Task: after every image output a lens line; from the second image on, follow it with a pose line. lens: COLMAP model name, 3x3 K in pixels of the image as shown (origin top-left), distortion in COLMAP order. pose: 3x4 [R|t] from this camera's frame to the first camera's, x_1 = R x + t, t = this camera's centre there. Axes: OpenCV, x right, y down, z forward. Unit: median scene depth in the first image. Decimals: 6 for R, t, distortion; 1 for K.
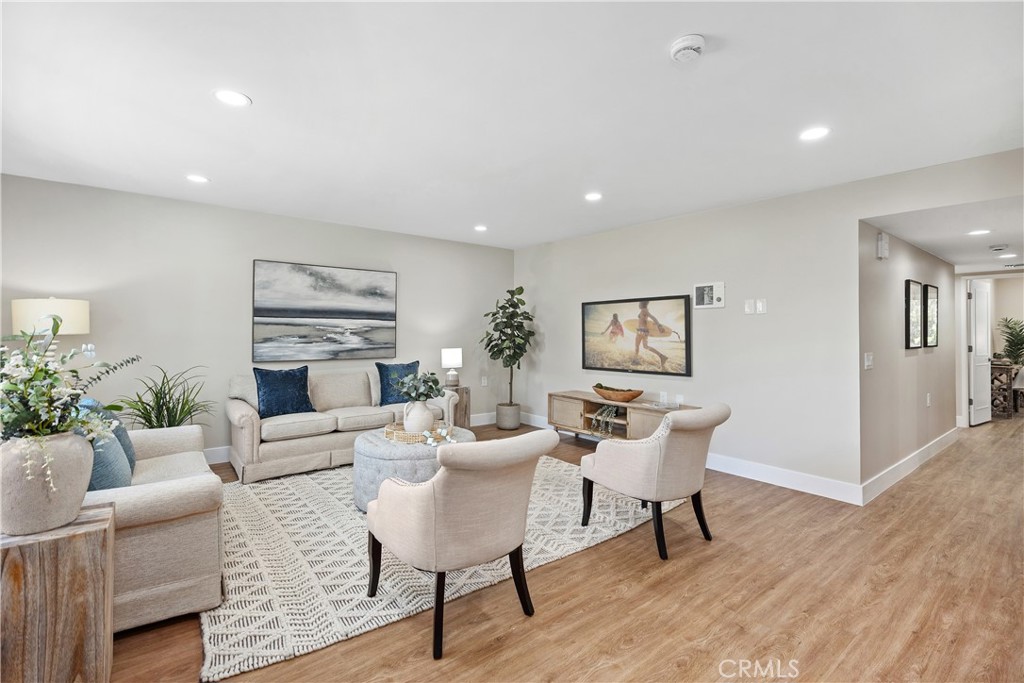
lens RADIAL K [[464.6, 0, 502.1], [0, 464.6, 328.3], [0, 0, 1]] dist [0.002342, 0.001998]
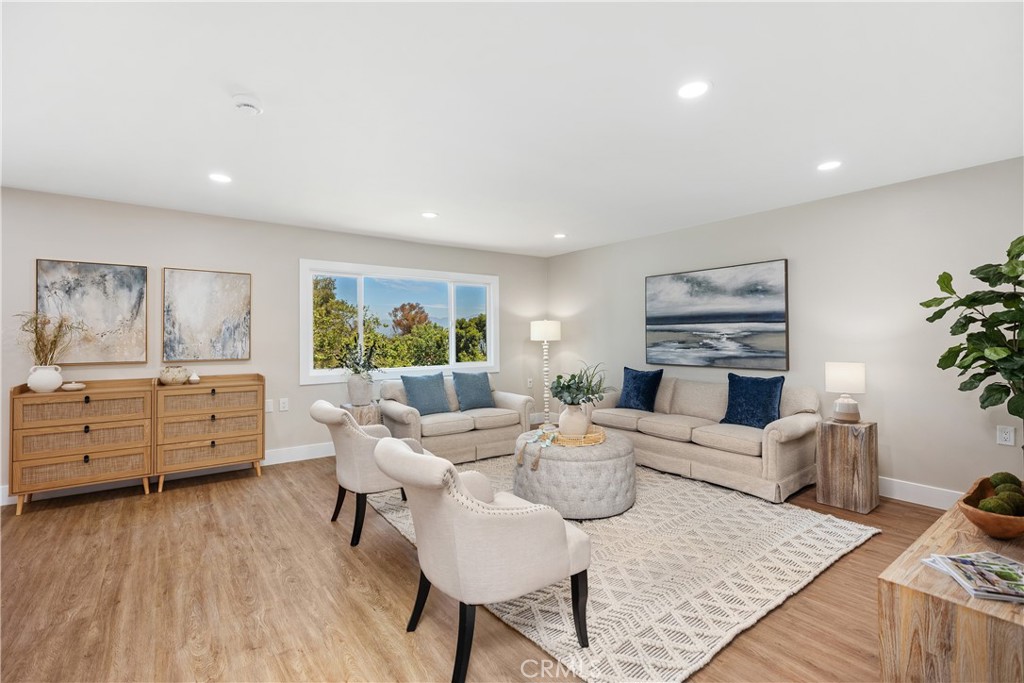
lens RADIAL K [[464.6, 0, 520.0], [0, 464.6, 331.0], [0, 0, 1]] dist [0.002342, 0.001998]
pose [[-0.030619, -0.021077, -0.999309, 0.633286], [0.012125, 0.999696, -0.021457, 0.010879], [0.999458, -0.012774, -0.030354, 0.686001]]
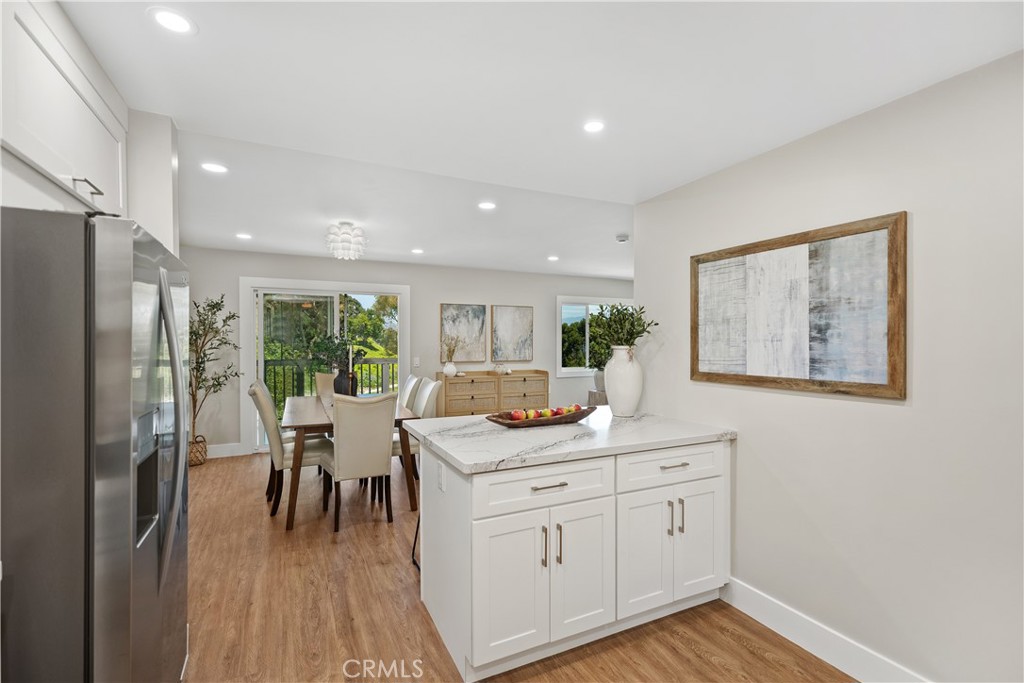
lens RADIAL K [[464.6, 0, 524.5], [0, 464.6, 348.8], [0, 0, 1]] dist [0.002342, 0.001998]
pose [[-0.208265, 0.008406, -0.978036, 1.199761], [0.004932, 0.999959, 0.007544, -0.008387], [0.978060, -0.003252, -0.208298, 0.392719]]
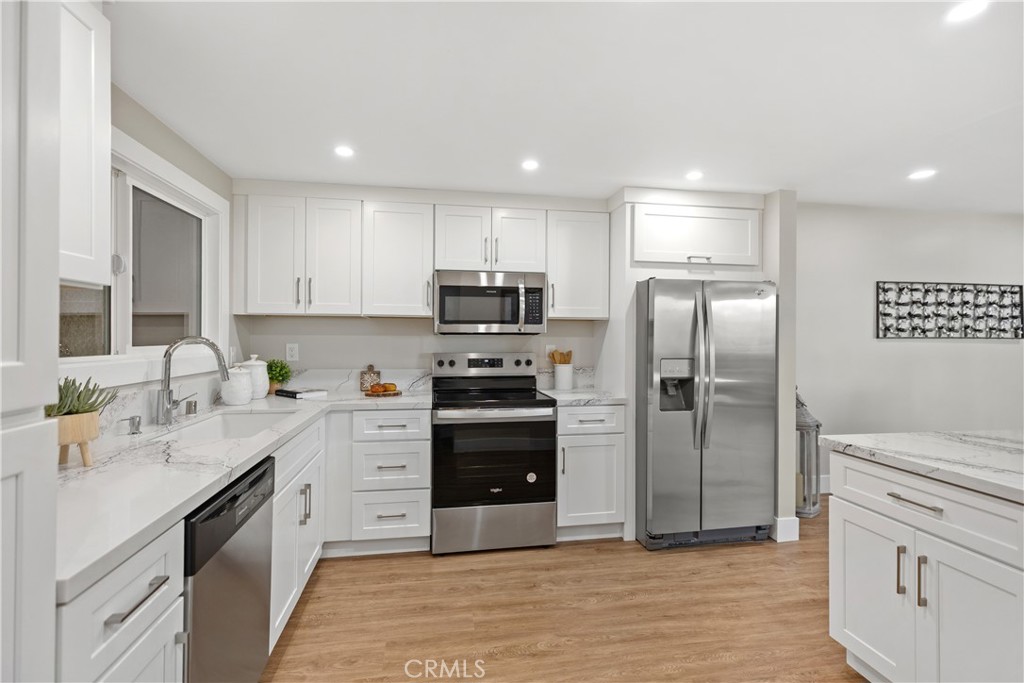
lens RADIAL K [[464.6, 0, 514.6], [0, 464.6, 336.7], [0, 0, 1]] dist [0.002342, 0.001998]
pose [[-0.875880, -0.014373, 0.482314, 0.883740], [-0.016361, 0.999866, 0.000086, 0.004564], [-0.482251, -0.007816, -0.875998, 0.752923]]
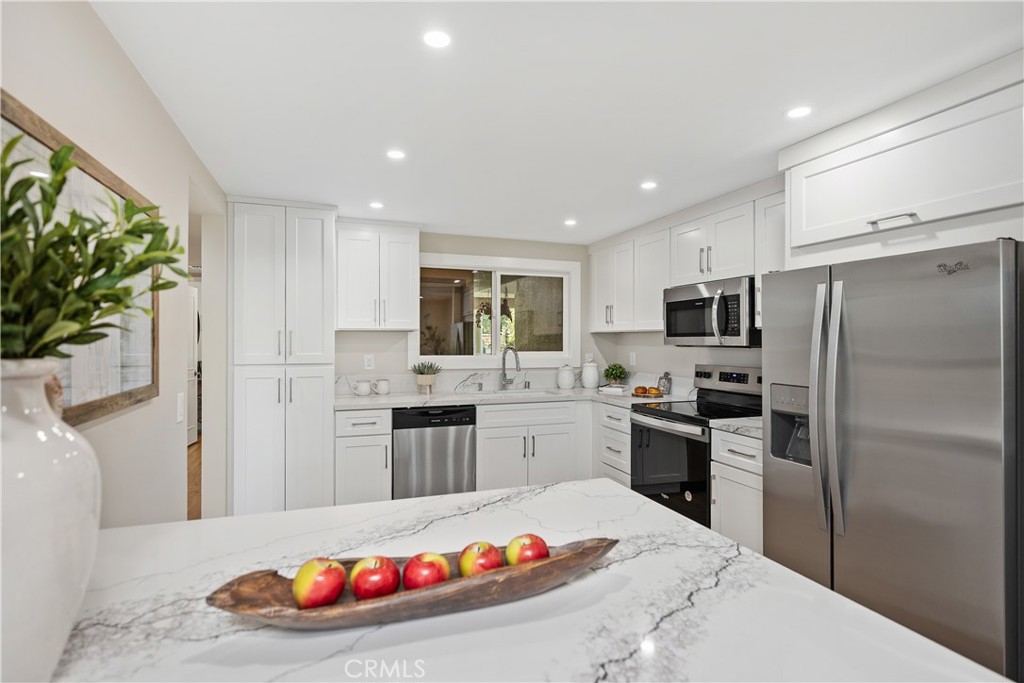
lens RADIAL K [[495.9, 0, 506.7], [0, 495.9, 337.1], [0, 0, 1]] dist [-0.013248, -0.000037]
pose [[0.333574, -0.004204, 0.942715, 0.493073], [-0.005242, 0.999966, 0.006314, -0.014853], [-0.942709, -0.007048, 0.333541, 0.217458]]
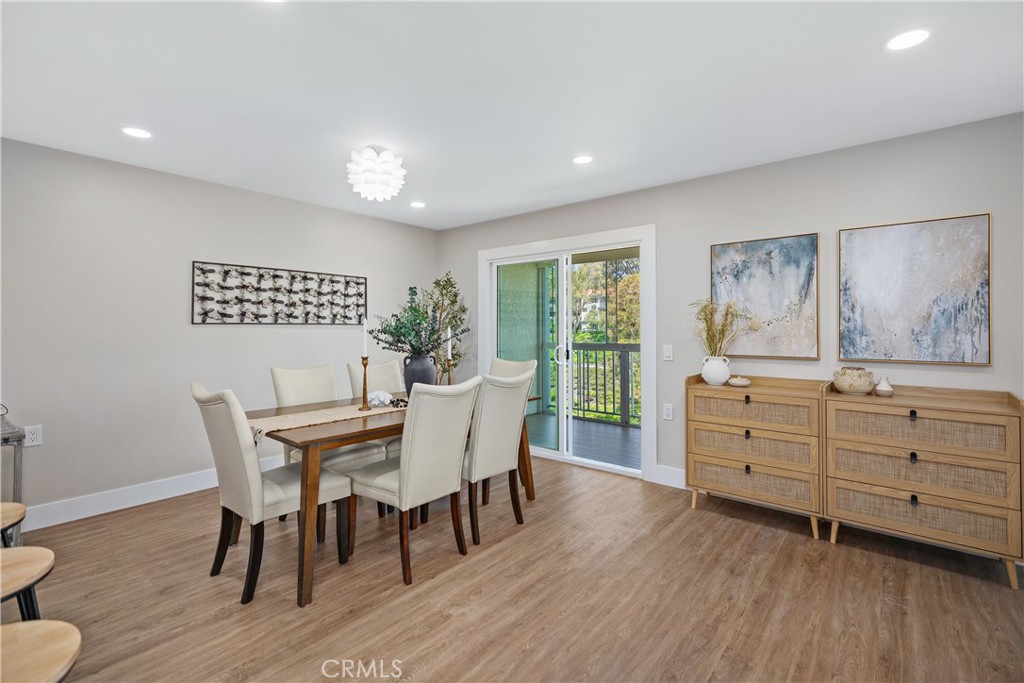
lens RADIAL K [[464.6, 0, 504.7], [0, 464.6, 323.8], [0, 0, 1]] dist [0.002342, 0.001998]
pose [[-0.983197, -0.009778, -0.182286, 0.343209], [-0.006234, 0.999780, -0.020009, 0.008193], [0.182441, -0.018536, -0.983042, 0.530047]]
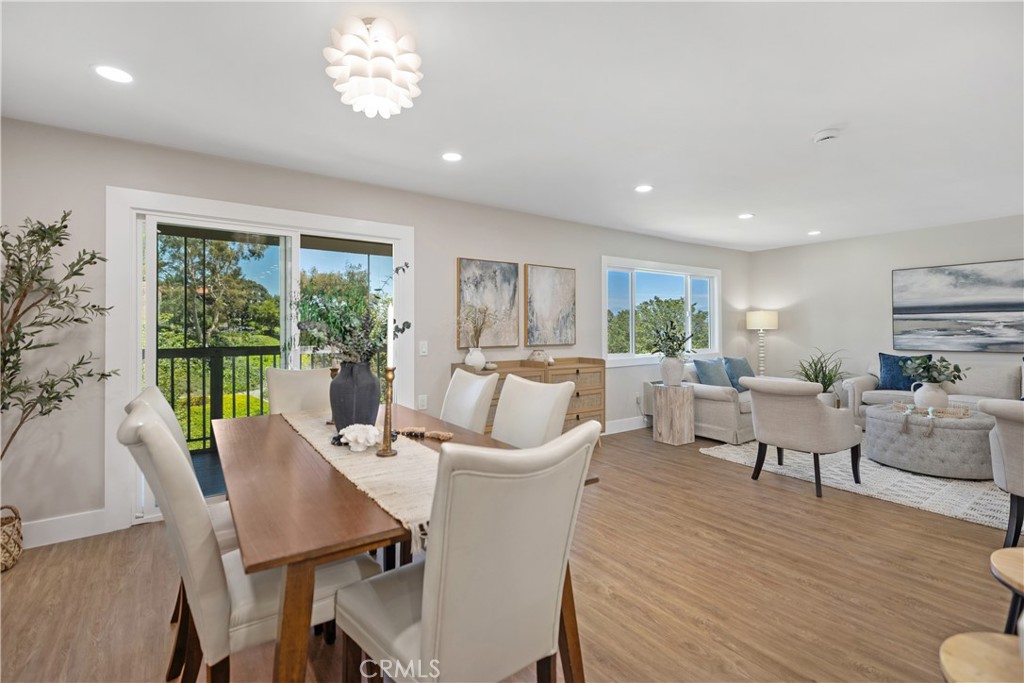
lens RADIAL K [[464.6, 0, 517.1], [0, 464.6, 325.8], [0, 0, 1]] dist [0.002342, 0.001998]
pose [[-0.049053, -0.016156, -0.998665, 0.784043], [0.012594, 0.999780, -0.016793, 0.014520], [0.998717, -0.013401, -0.048839, 0.012738]]
